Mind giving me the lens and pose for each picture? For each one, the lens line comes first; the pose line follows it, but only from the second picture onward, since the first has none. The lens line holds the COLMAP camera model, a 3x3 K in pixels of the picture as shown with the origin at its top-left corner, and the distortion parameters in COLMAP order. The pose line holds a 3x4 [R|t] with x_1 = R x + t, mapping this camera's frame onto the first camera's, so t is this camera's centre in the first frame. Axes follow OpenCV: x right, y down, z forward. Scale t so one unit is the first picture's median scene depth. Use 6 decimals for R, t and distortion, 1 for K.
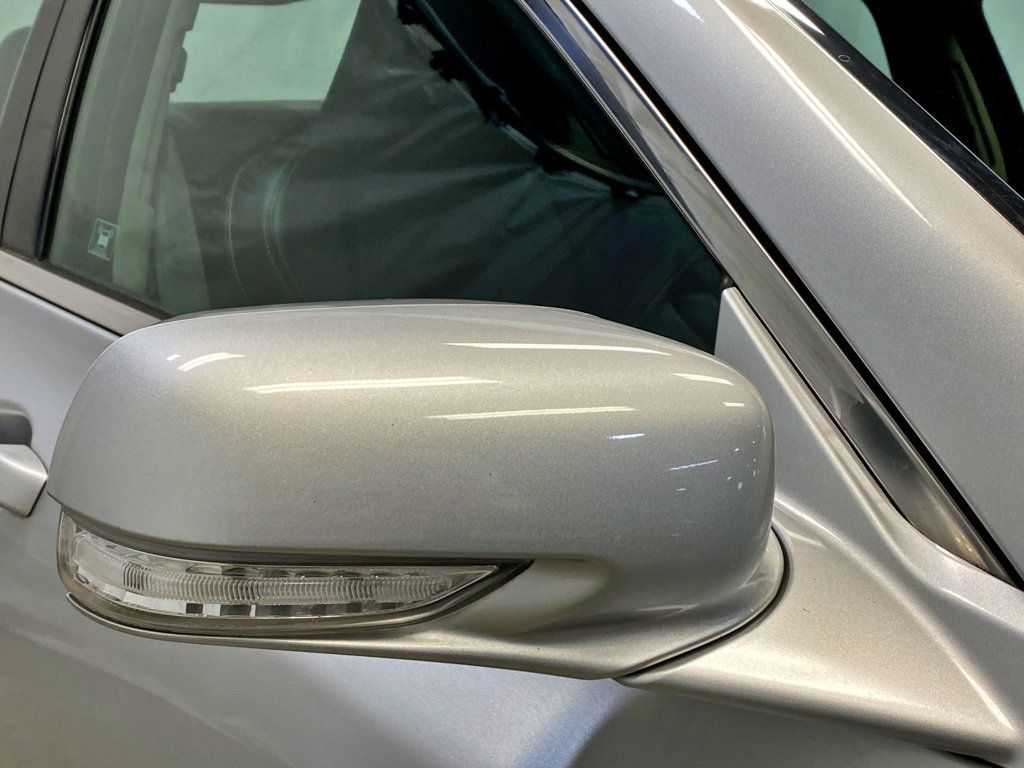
lens RADIAL K [[1403.7, 0, 530.5], [0, 1403.7, 384.2], [0, 0, 1]] dist [0.262726, -0.840832]
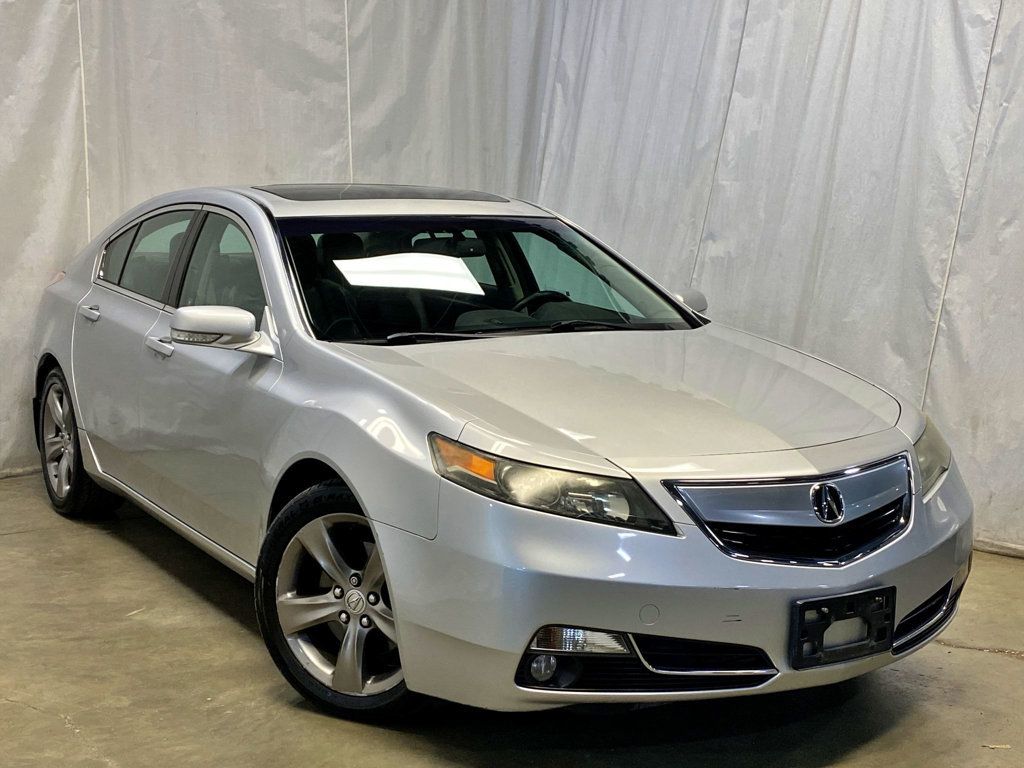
lens RADIAL K [[1403.7, 0, 530.5], [0, 1403.7, 384.2], [0, 0, 1]] dist [0.262726, -0.840832]
pose [[0.996893, 0.016362, -0.077046, 2.417864], [-0.021983, 0.997113, -0.072687, 0.966763], [0.075634, 0.074155, 0.994374, -7.099489]]
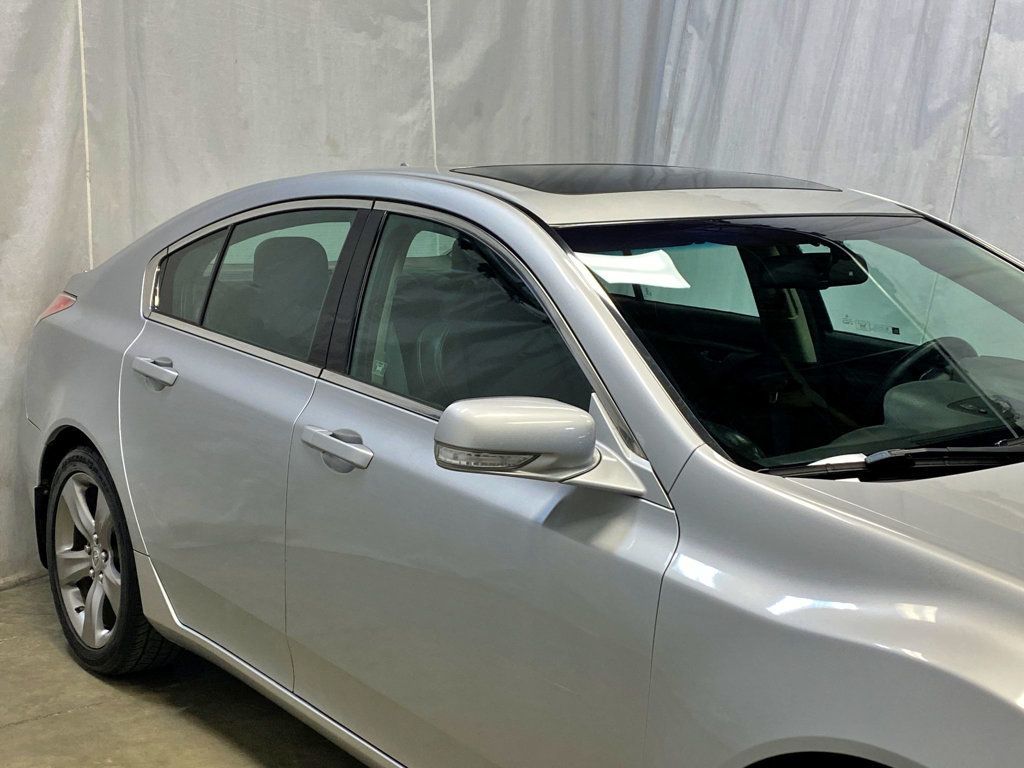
lens RADIAL K [[1403.7, 0, 530.5], [0, 1403.7, 384.2], [0, 0, 1]] dist [0.262726, -0.840832]
pose [[0.999911, 0.003331, 0.012896, -0.087680], [-0.002602, 0.998416, -0.056197, 0.146736], [-0.013063, 0.056158, 0.998336, -3.363818]]
